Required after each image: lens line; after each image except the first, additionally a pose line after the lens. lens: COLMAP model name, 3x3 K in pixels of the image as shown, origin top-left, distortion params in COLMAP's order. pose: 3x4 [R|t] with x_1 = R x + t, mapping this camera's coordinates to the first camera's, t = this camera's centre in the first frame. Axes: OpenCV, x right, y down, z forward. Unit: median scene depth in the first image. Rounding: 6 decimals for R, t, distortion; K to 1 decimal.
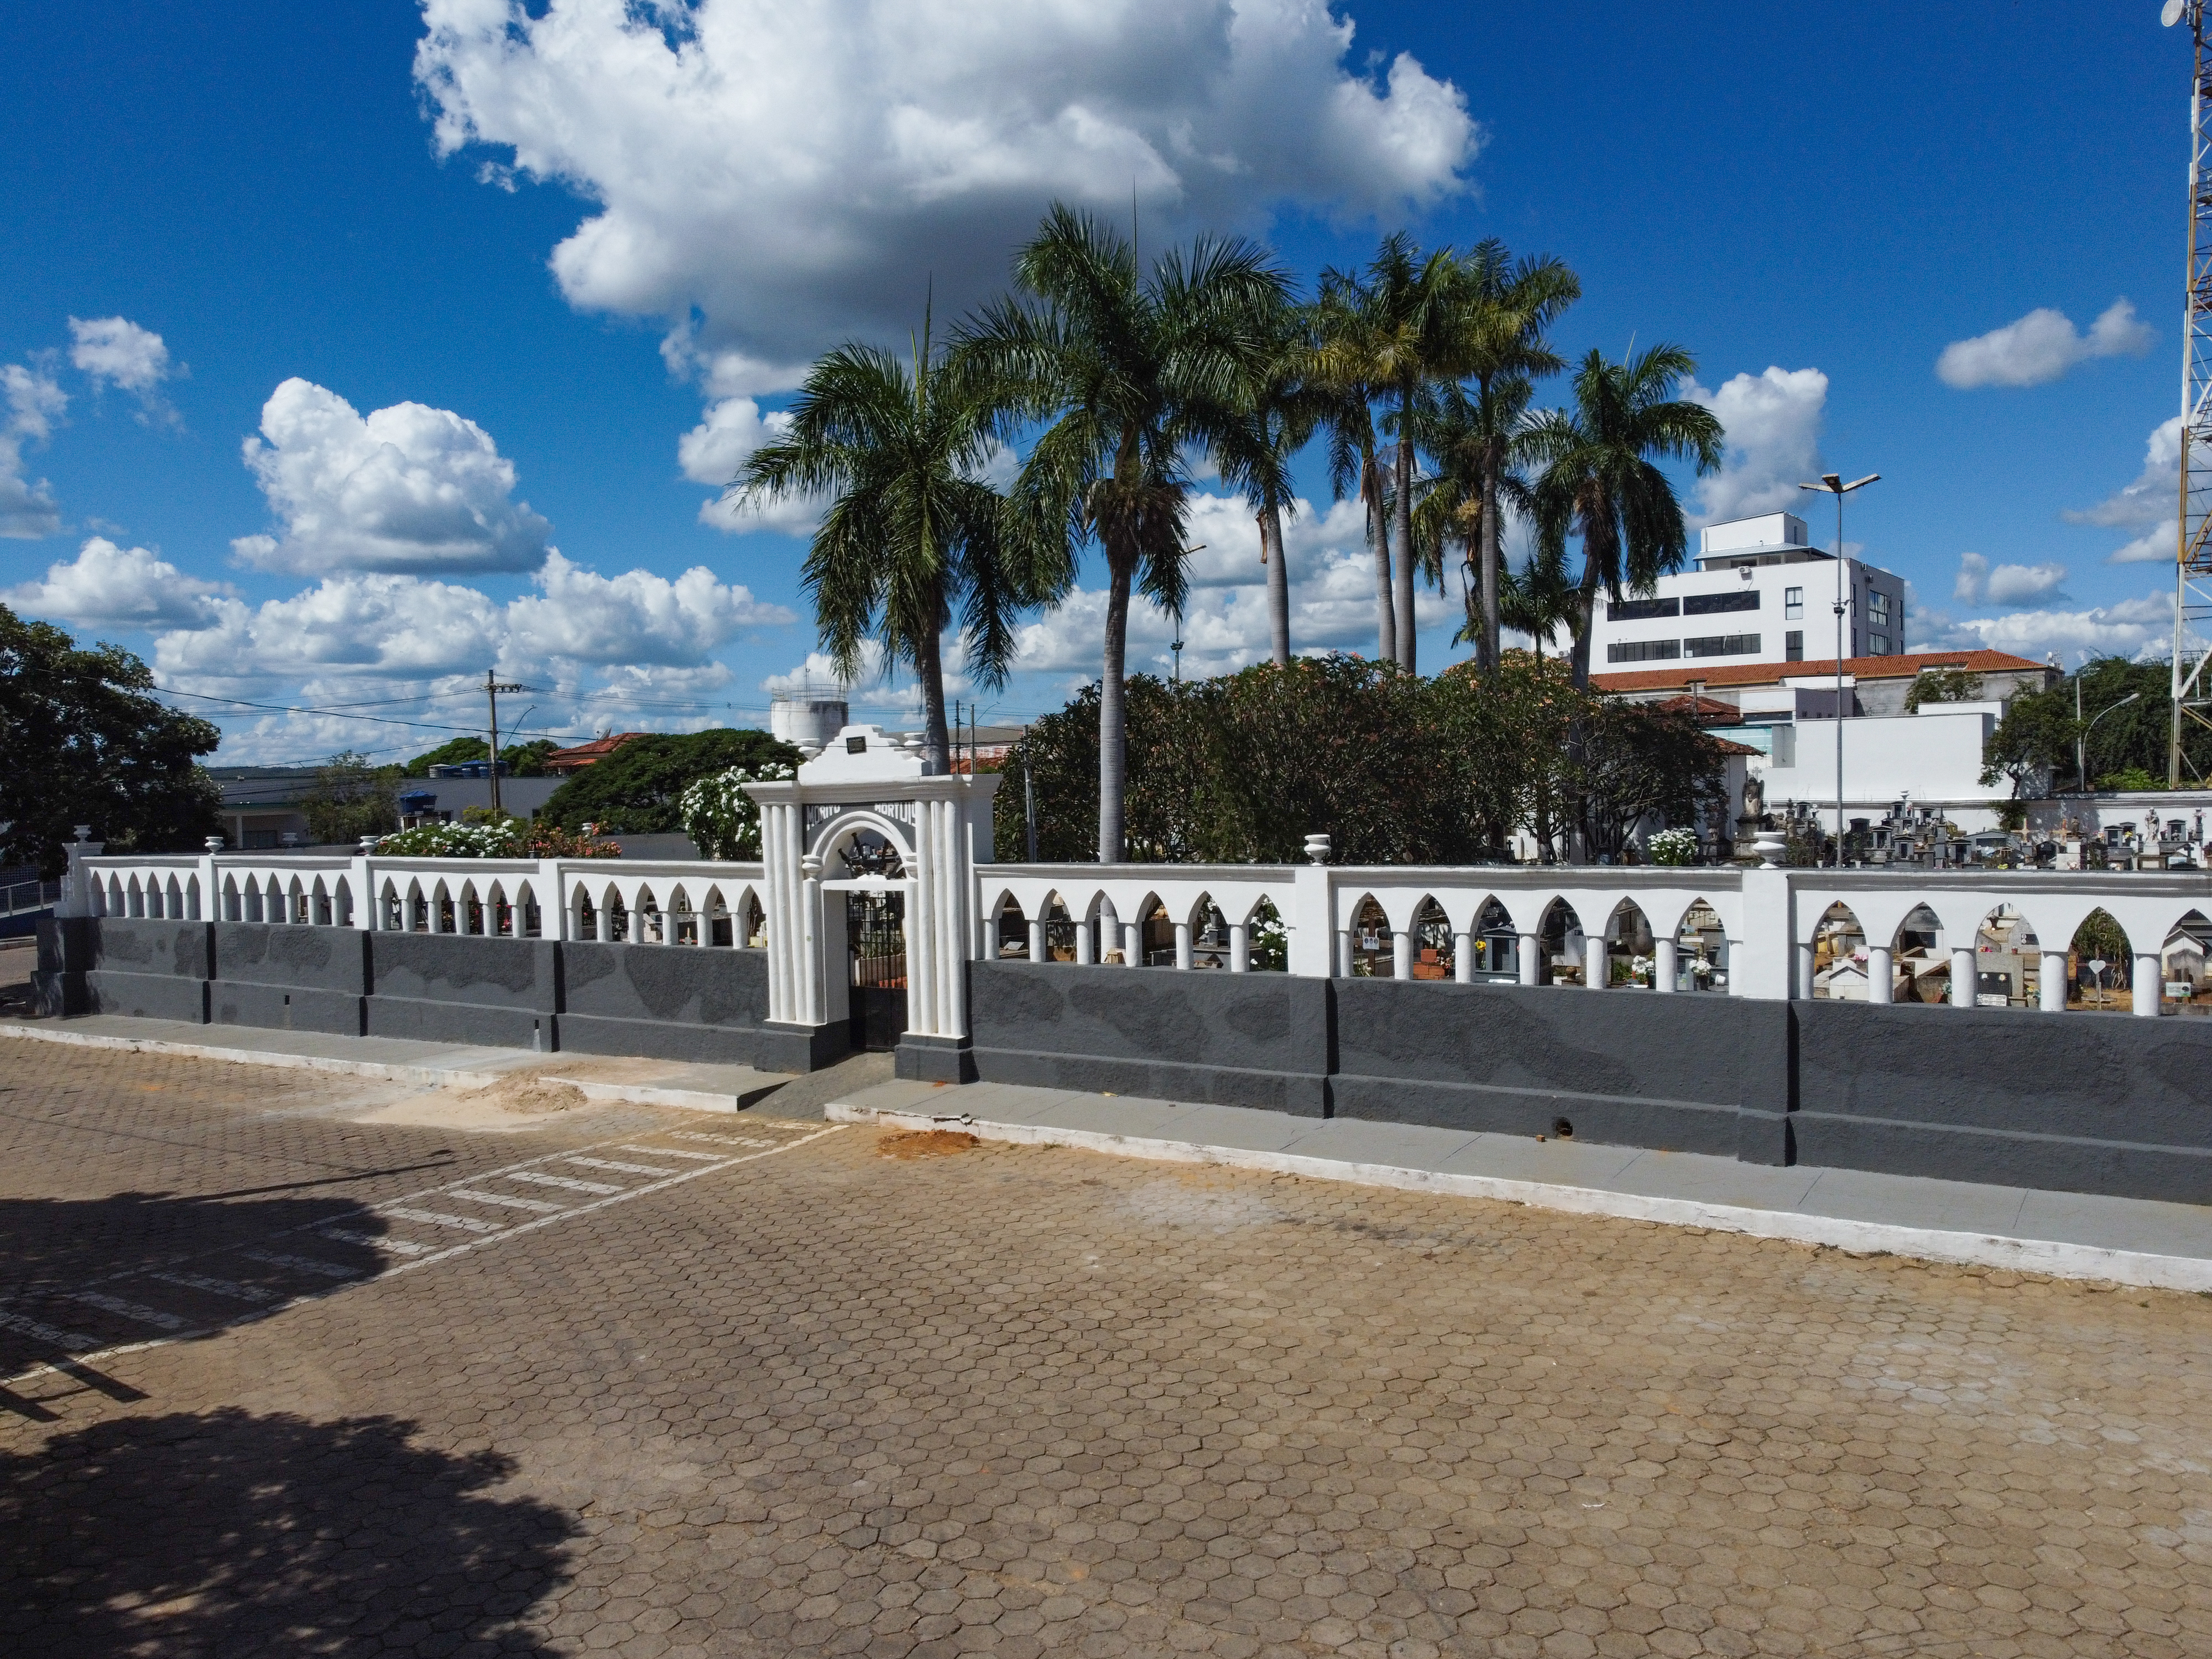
lens RADIAL K [[1677.8, 0, 1103.3], [0, 1677.8, 833.0], [0, 0, 1]] dist [0.001286, -0.003276]
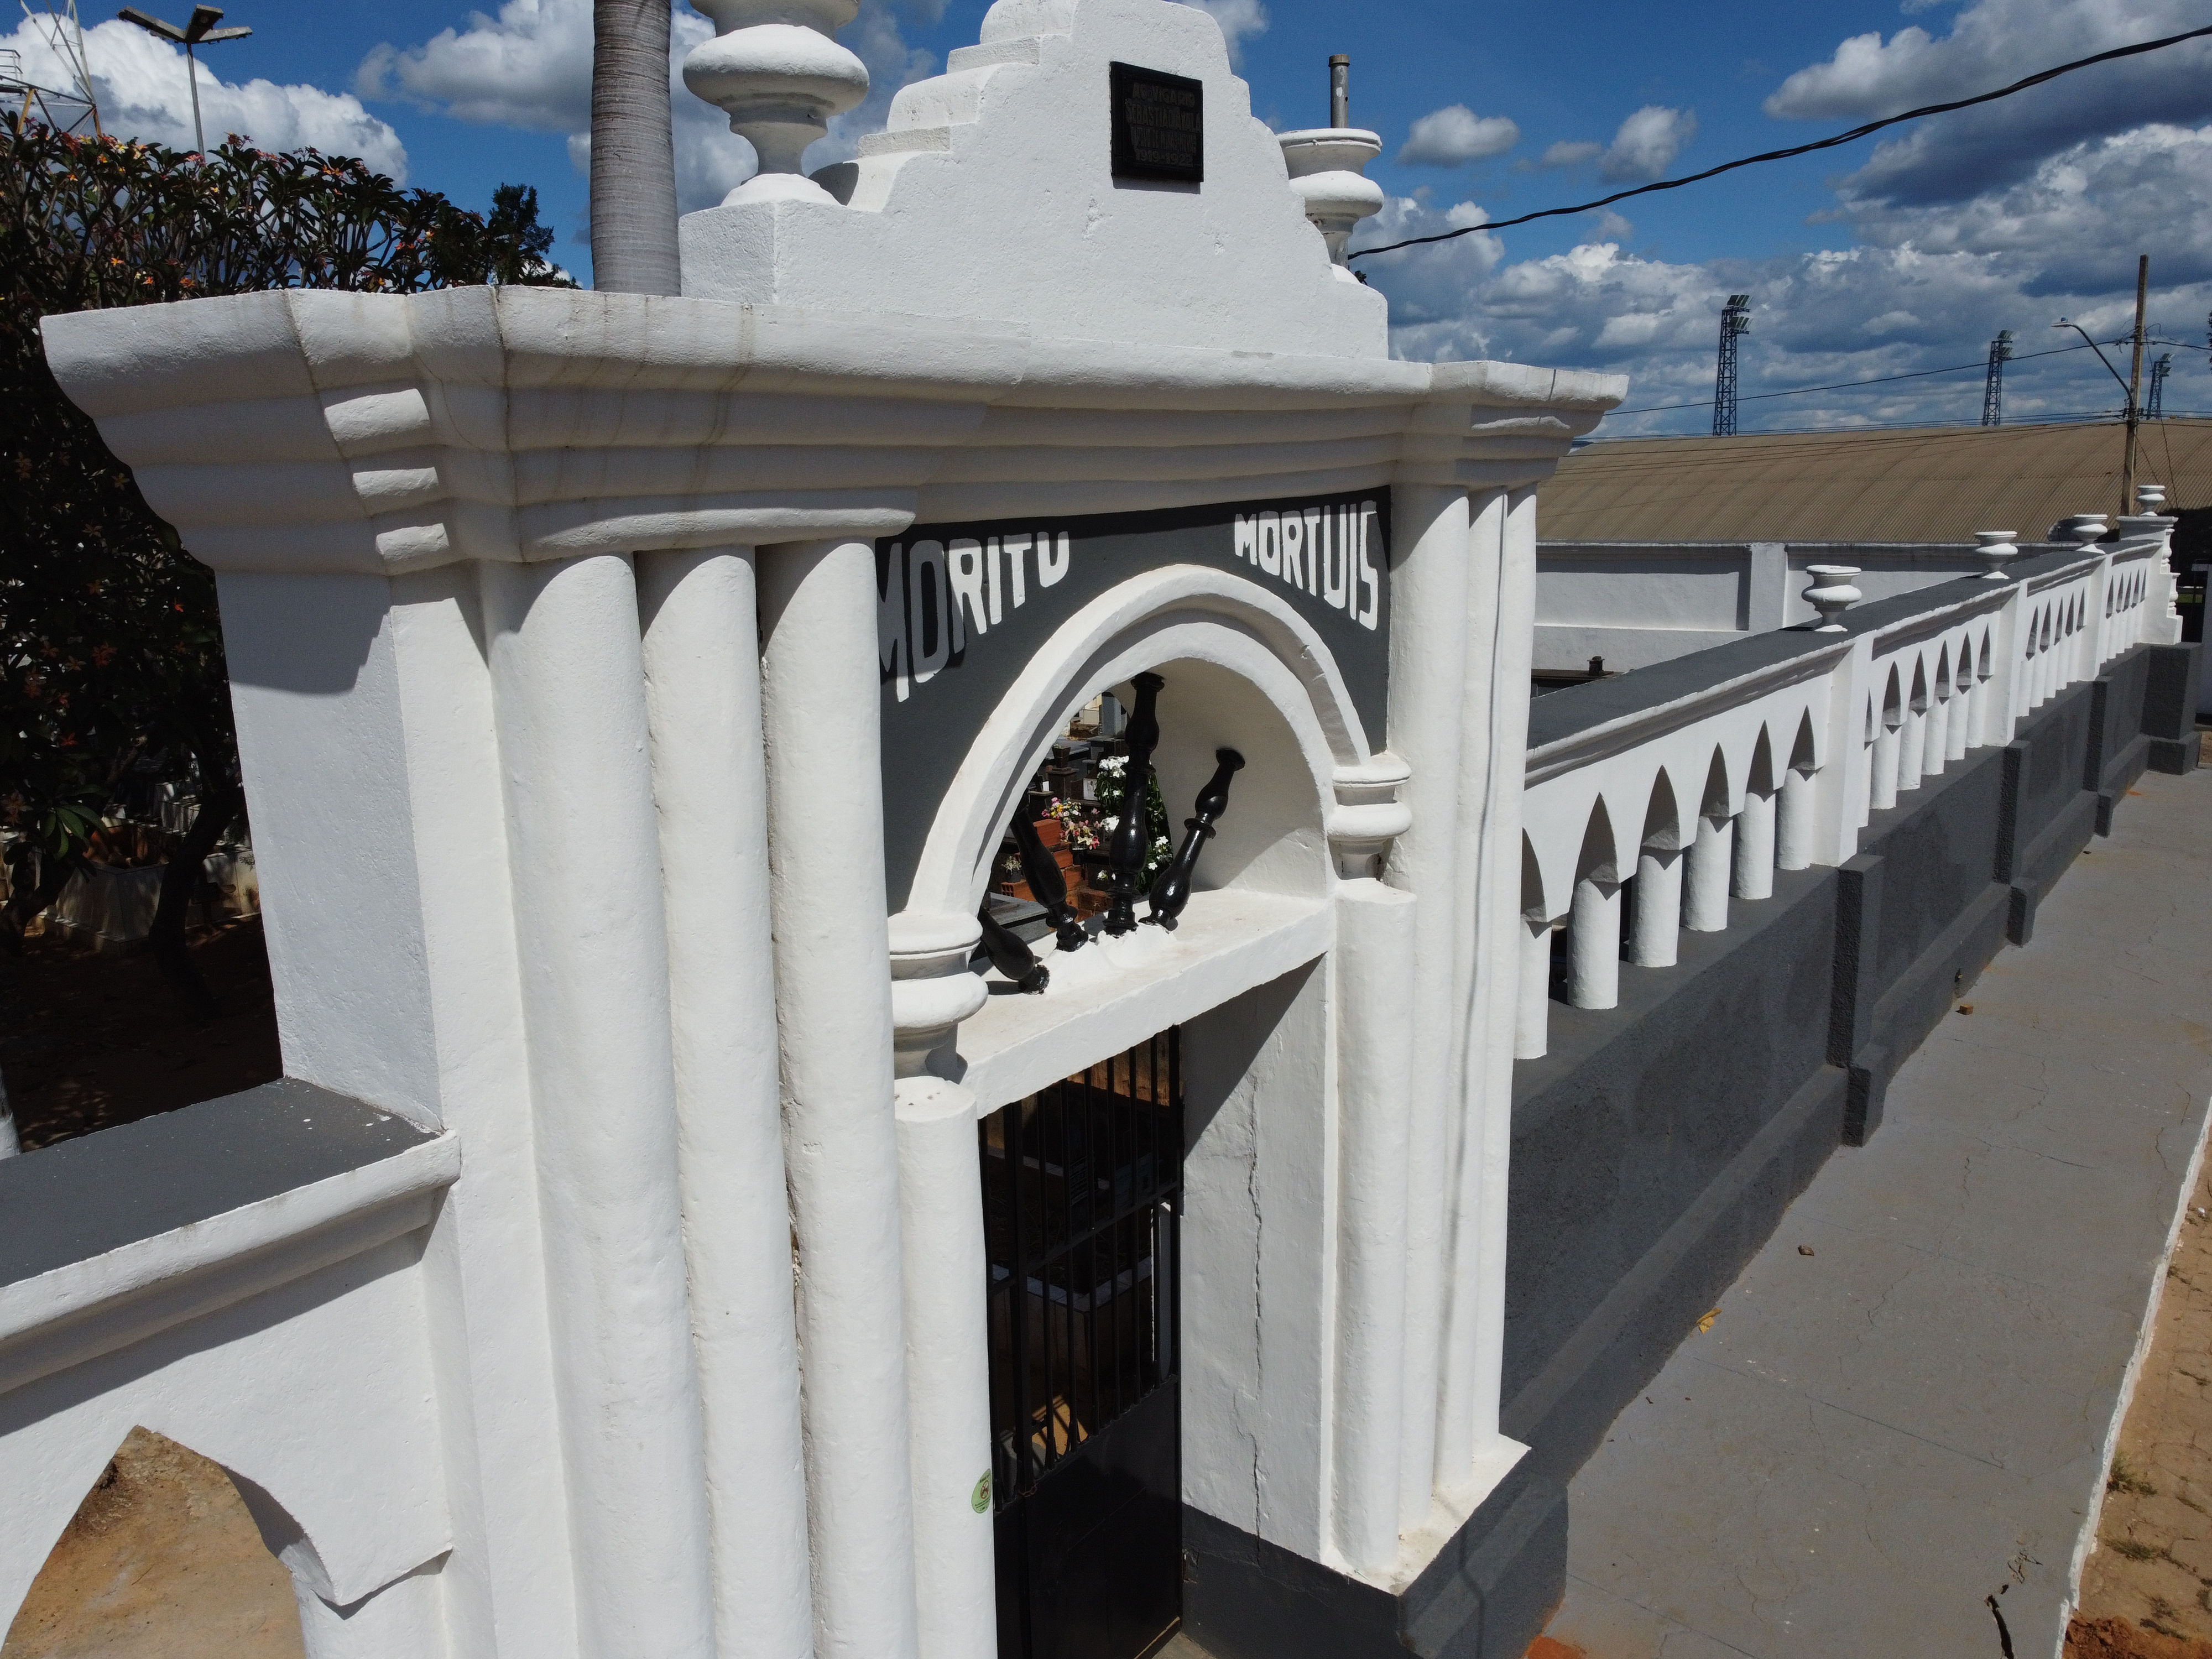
lens RADIAL K [[1686.8, 0, 1112.4], [0, 1686.8, 832.4], [0, 0, 1]] dist [-0.031952, 0.066689]
pose [[0.063343, -0.181156, 0.981412, -0.324439], [0.045951, 0.982874, 0.178459, -0.017503], [-0.996933, 0.033793, 0.070582, 1.040004]]
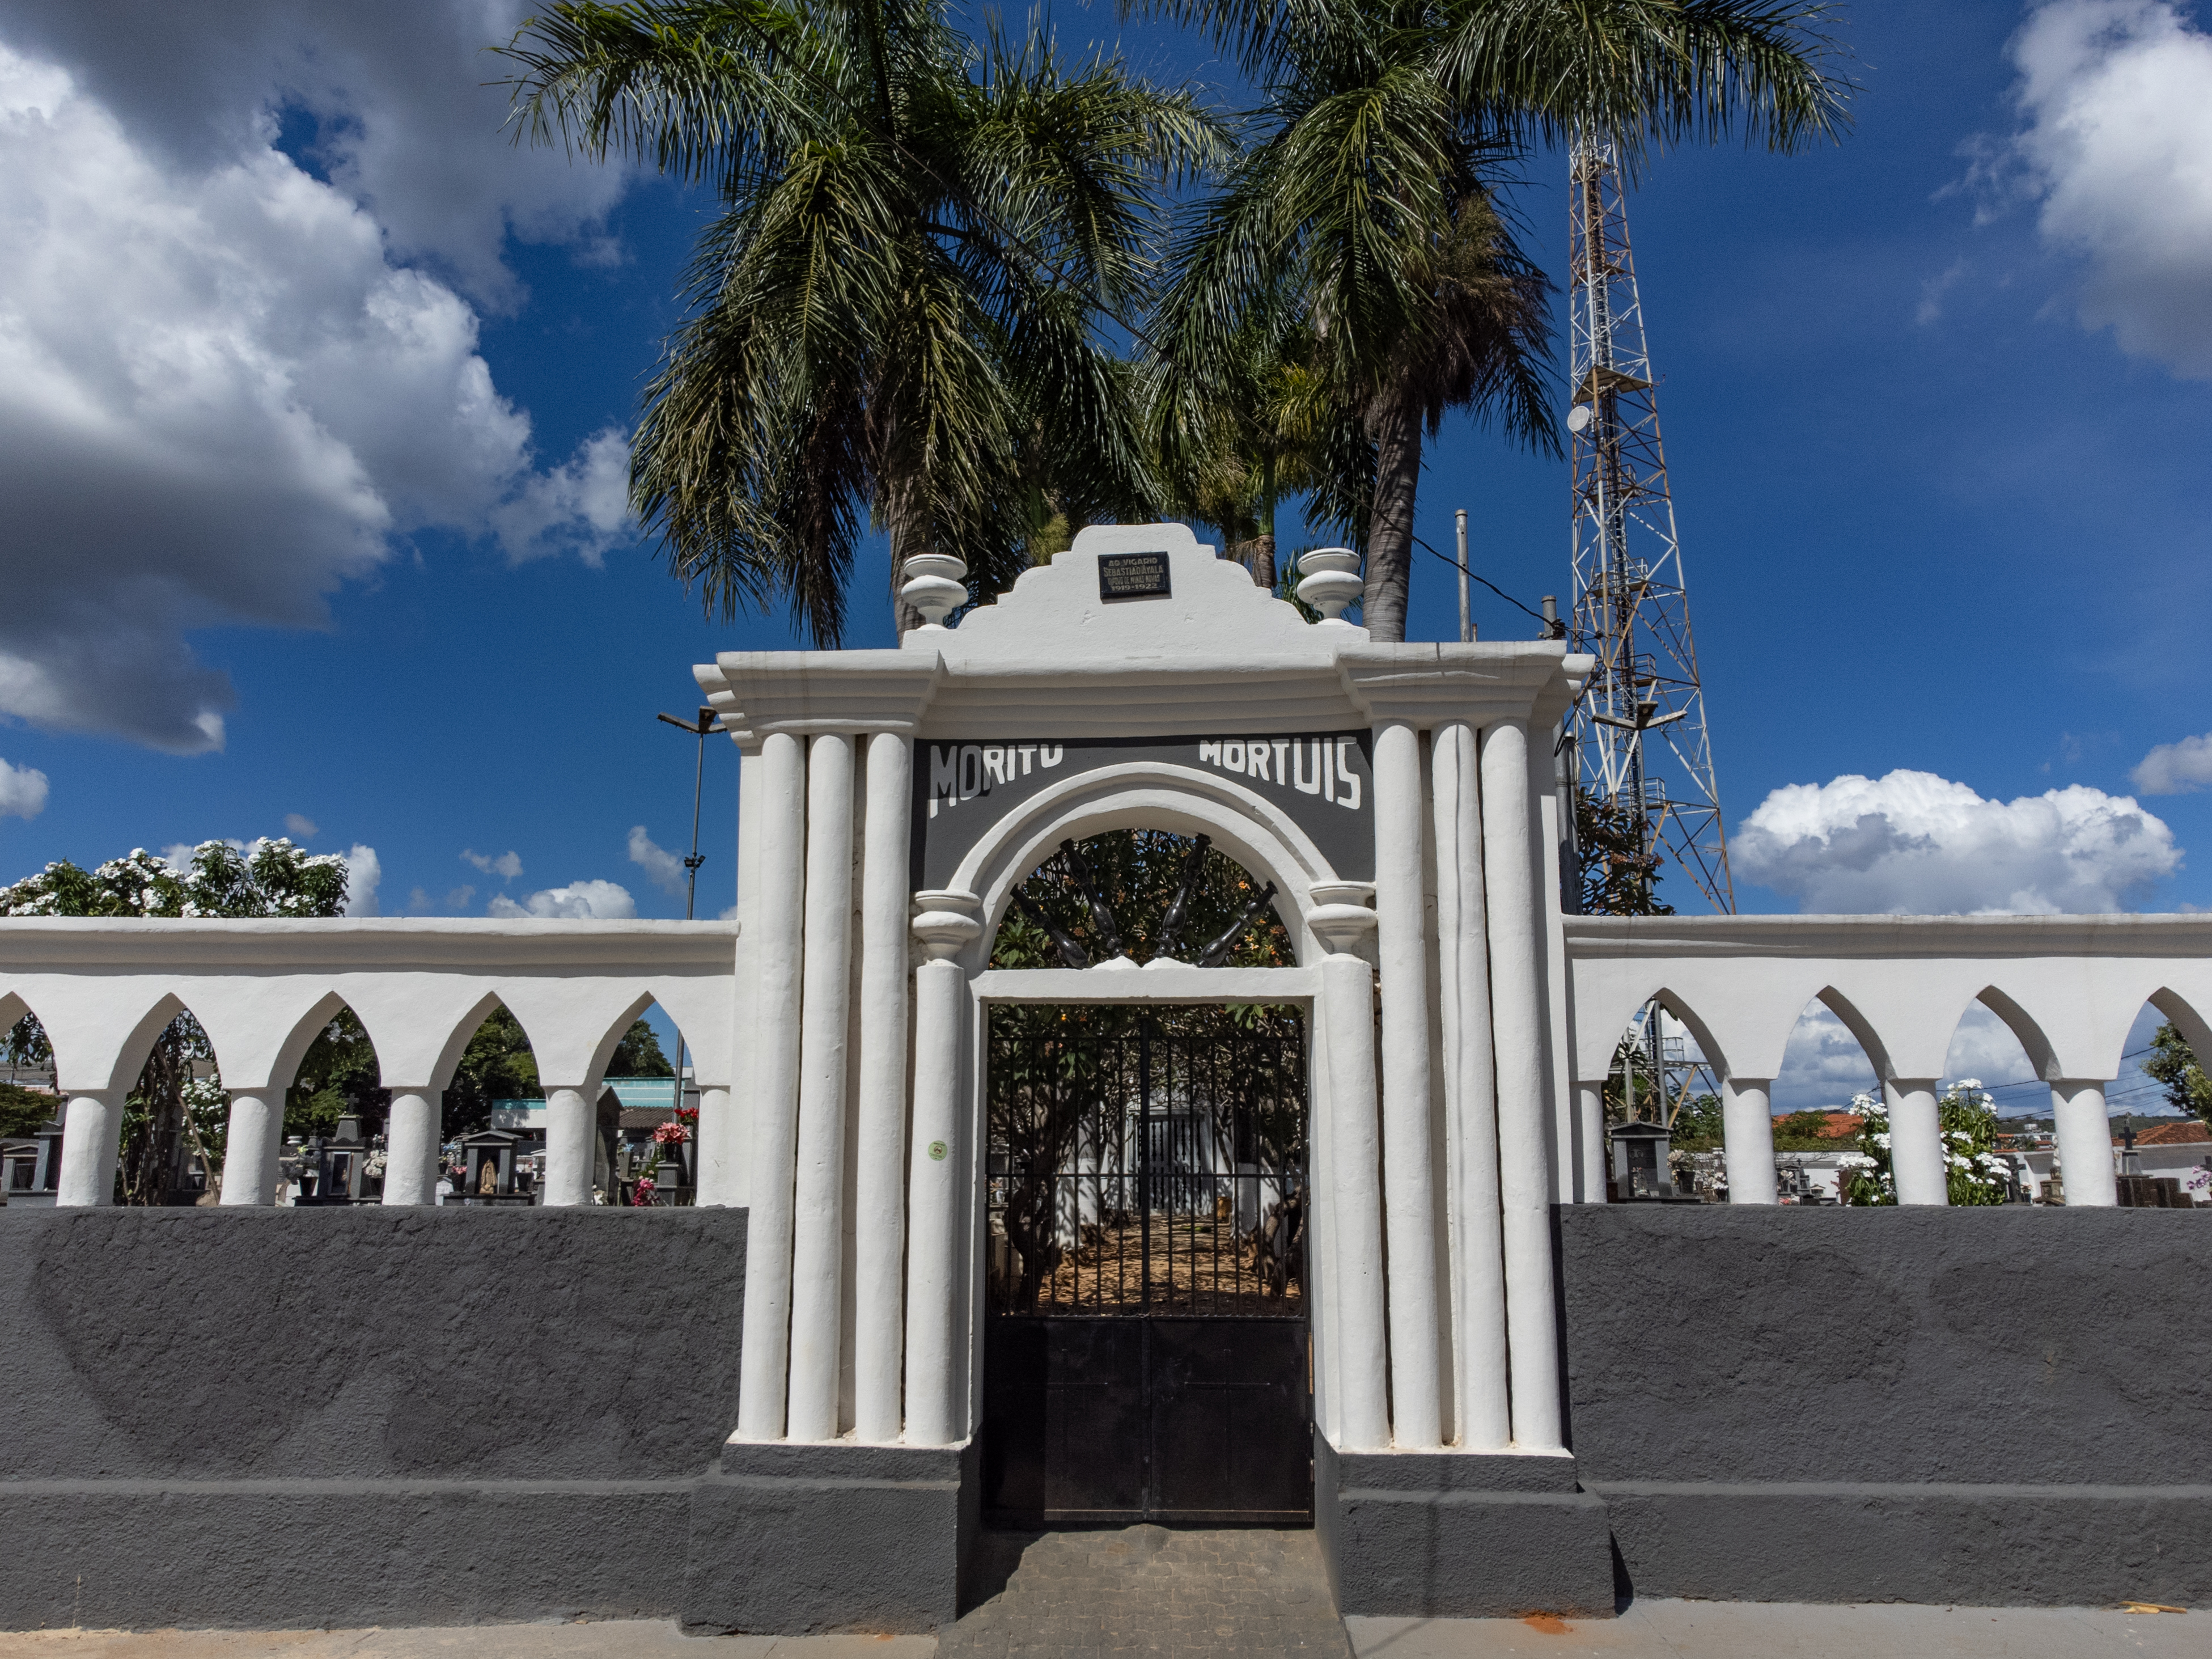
lens RADIAL K [[1724.1, 0, 1105.6], [0, 1724.1, 785.1], [0, 0, 1]] dist [0.009253, 0.003221]
pose [[0.851274, 0.146987, 0.503714, -0.340331], [-0.005313, 0.962329, -0.271835, 0.089866], [-0.524695, 0.228730, 0.819987, 0.752773]]
